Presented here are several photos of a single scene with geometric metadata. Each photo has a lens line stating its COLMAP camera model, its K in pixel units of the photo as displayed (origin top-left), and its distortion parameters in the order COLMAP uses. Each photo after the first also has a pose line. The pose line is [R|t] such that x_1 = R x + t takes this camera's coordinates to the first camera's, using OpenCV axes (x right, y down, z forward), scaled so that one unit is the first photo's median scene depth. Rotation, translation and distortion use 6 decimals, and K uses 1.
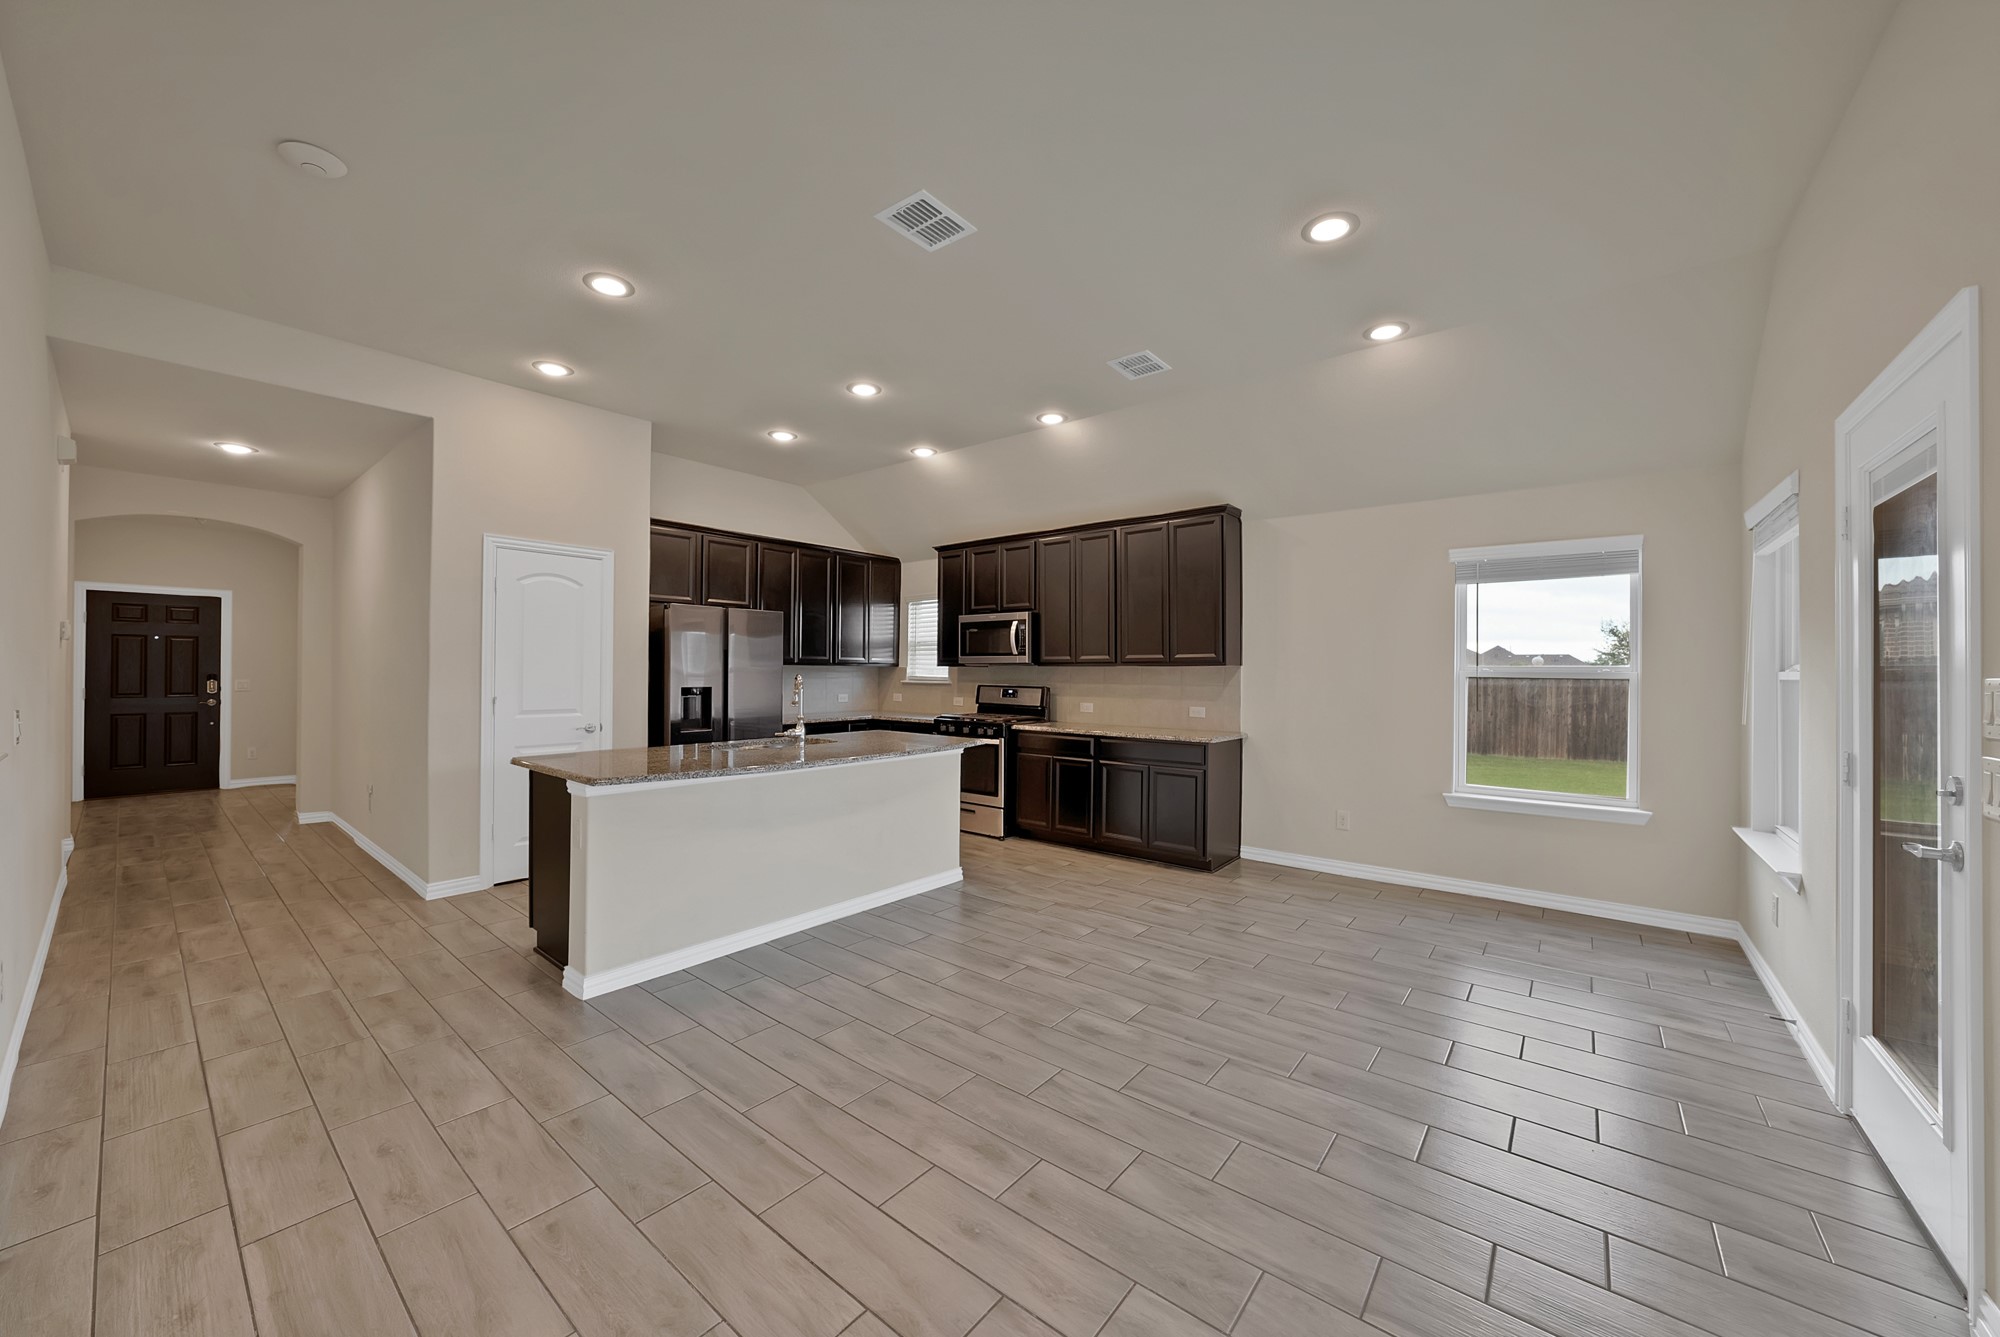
lens RADIAL K [[718.2, 0, 998.9], [0, 718.2, 668.9], [0, 0, 1]] dist [-0.016543, 0.003668]
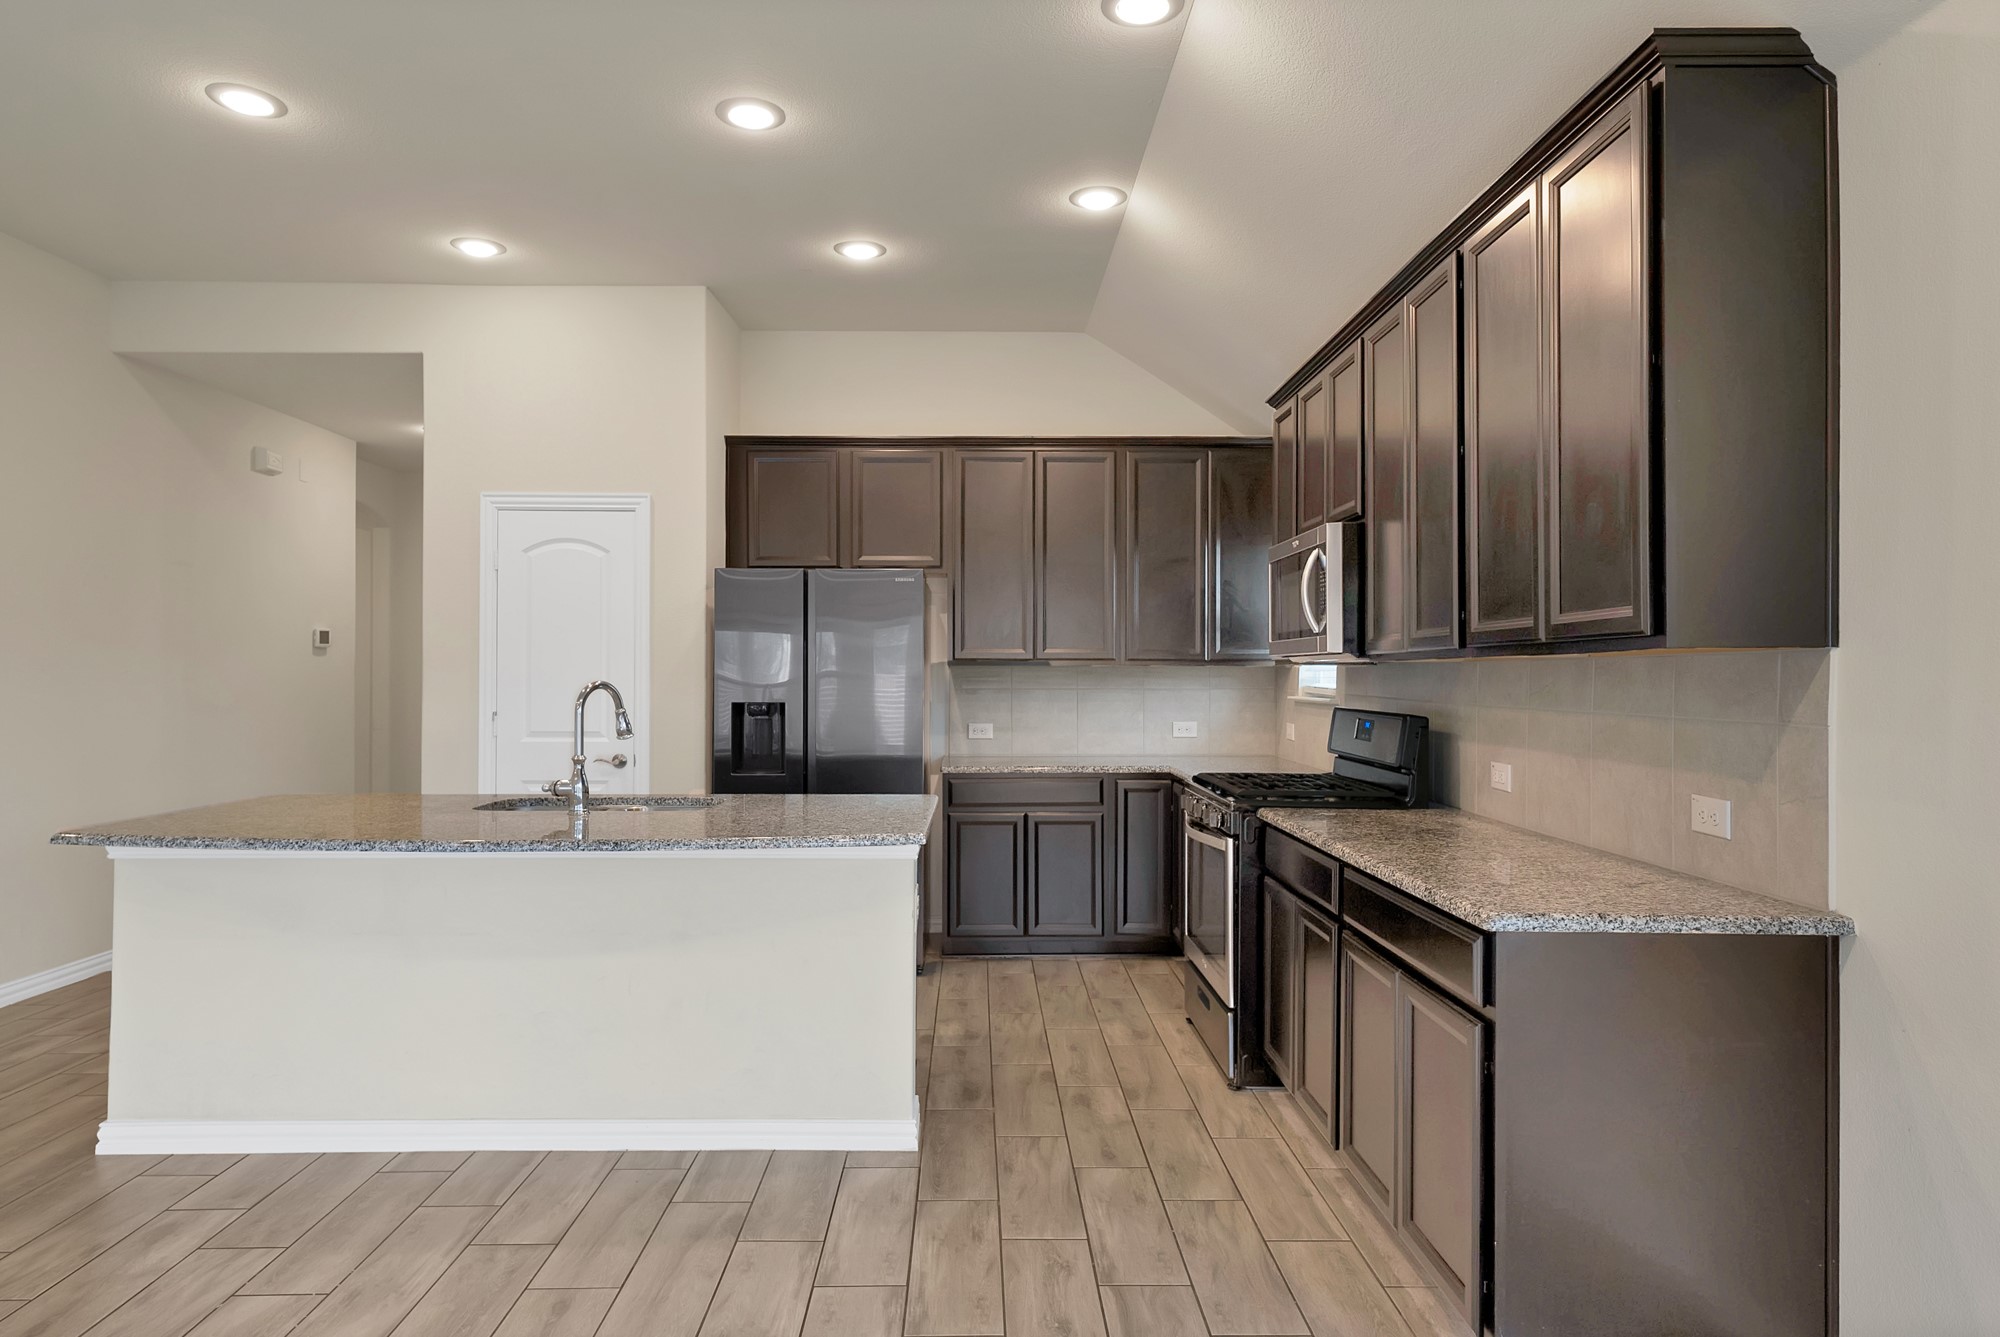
lens RADIAL K [[1175.3, 0, 992.8], [0, 1175.3, 670.1], [0, 0, 1]] dist [0.021589, 0.001324]
pose [[0.640831, -0.007150, -0.767649, 0.468586], [0.004030, 0.999974, -0.005949, 0.004992], [0.767672, 0.000719, 0.640843, 0.505649]]
